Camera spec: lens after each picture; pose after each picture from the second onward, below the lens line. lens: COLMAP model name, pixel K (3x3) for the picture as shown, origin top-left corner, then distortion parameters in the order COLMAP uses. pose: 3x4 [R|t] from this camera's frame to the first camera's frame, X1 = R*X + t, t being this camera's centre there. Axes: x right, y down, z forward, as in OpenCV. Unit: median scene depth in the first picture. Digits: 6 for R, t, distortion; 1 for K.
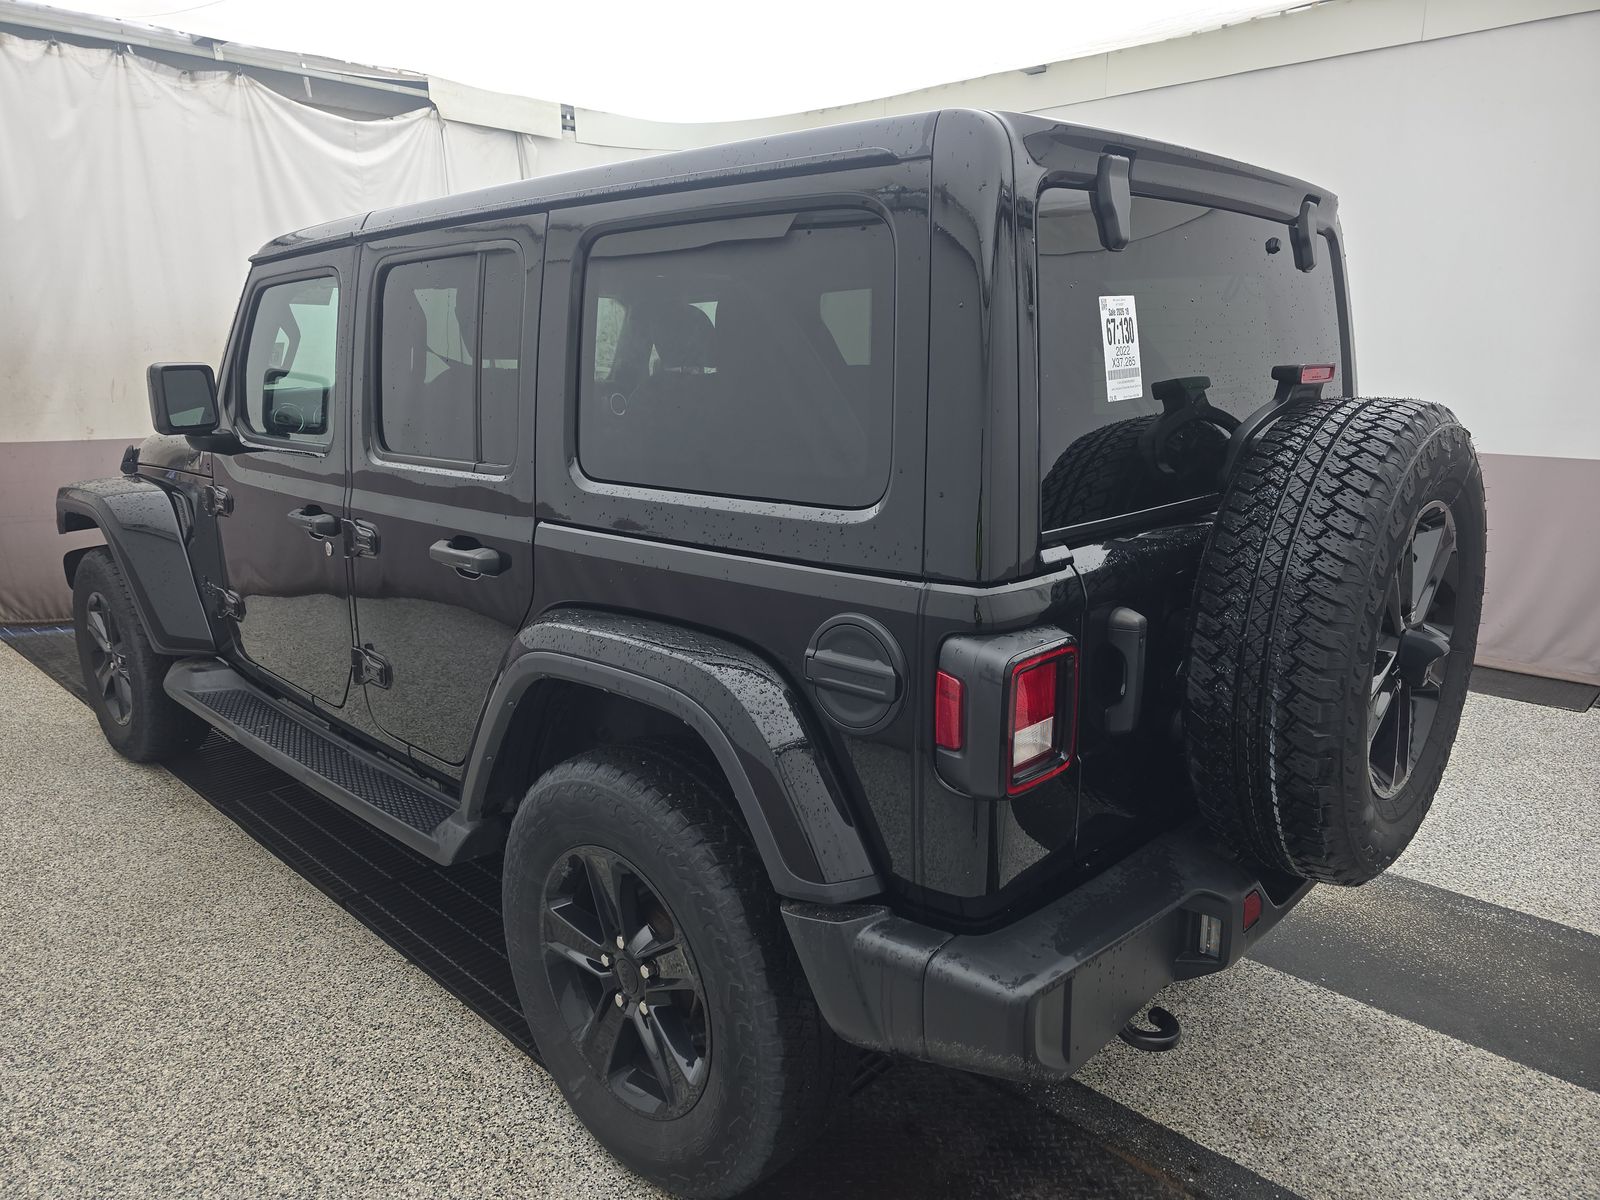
lens RADIAL K [[1076.3, 0, 792.3], [0, 1076.3, 603.4], [0, 0, 1]] dist [0.029225, -0.019626]
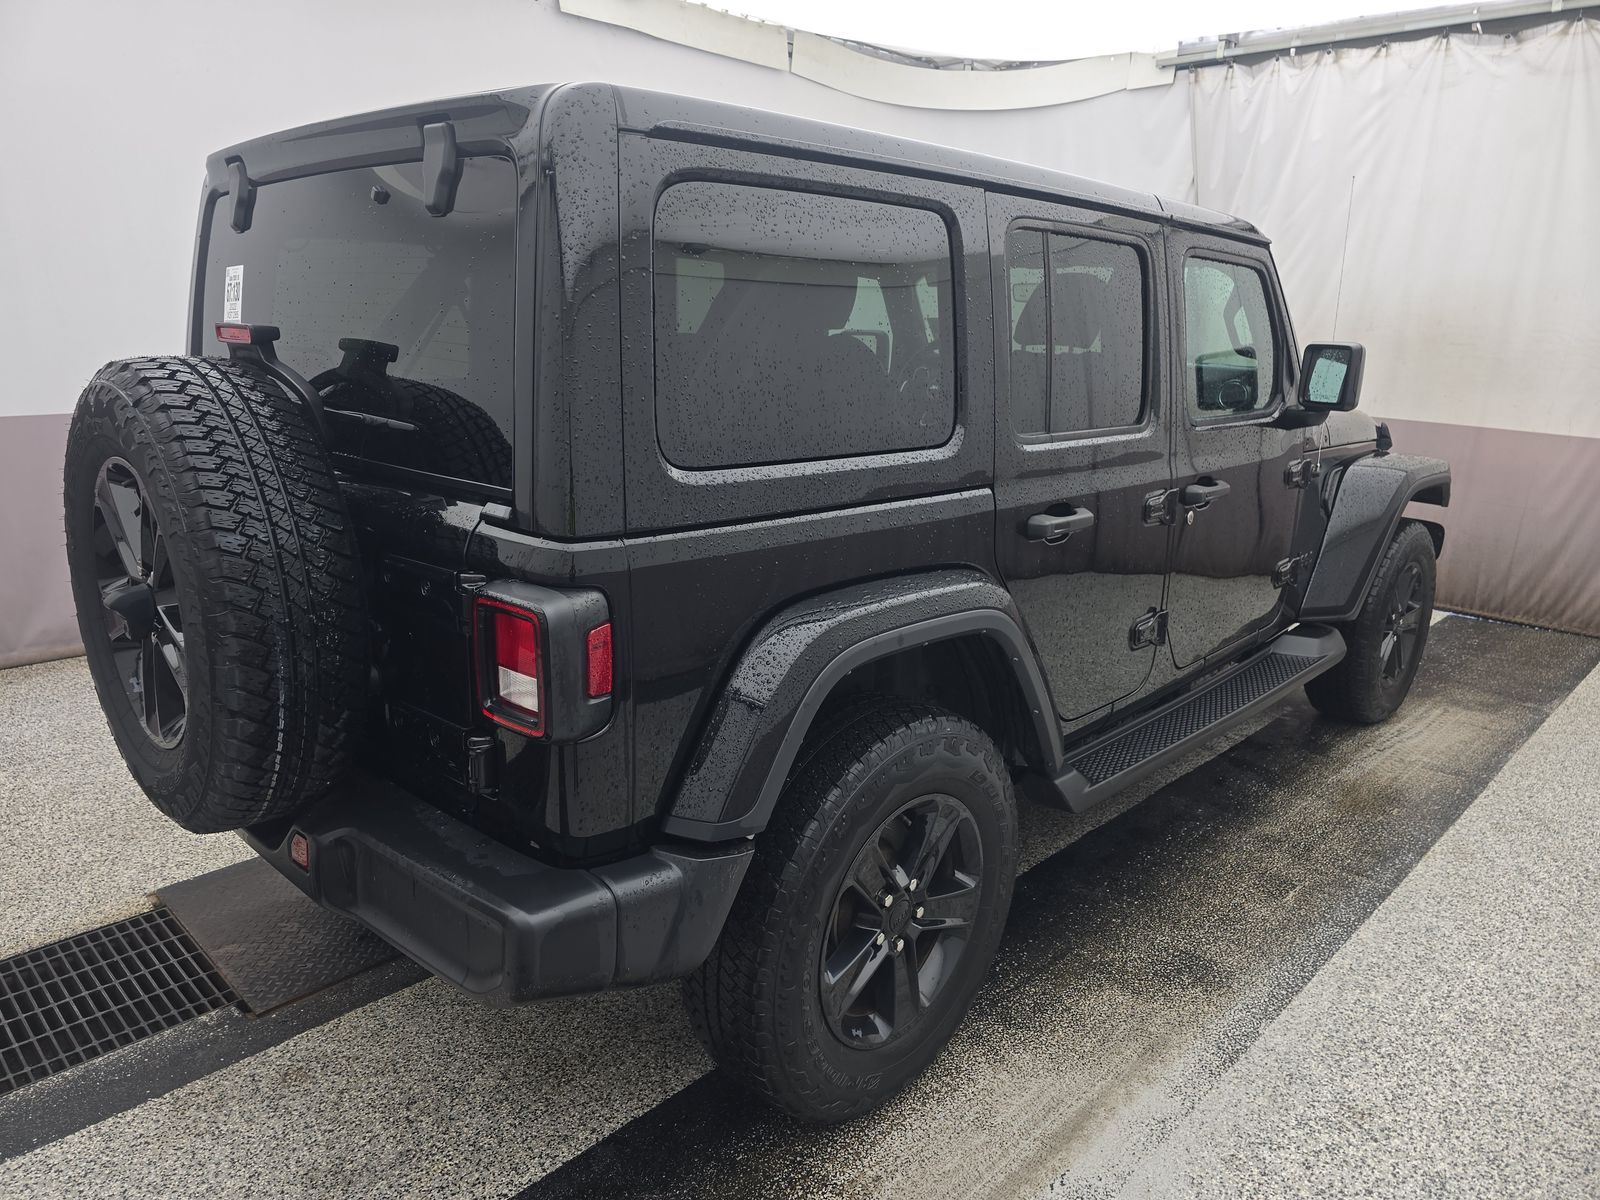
lens RADIAL K [[1076.3, 0, 796.0], [0, 1076.3, 596.9], [0, 0, 1]] dist [0.029225, -0.019626]
pose [[-0.008557, 0.262012, -0.965027, 1.153593], [-0.259264, 0.931480, 0.255202, -0.285728], [0.965769, 0.252380, 0.059959, 1.136898]]
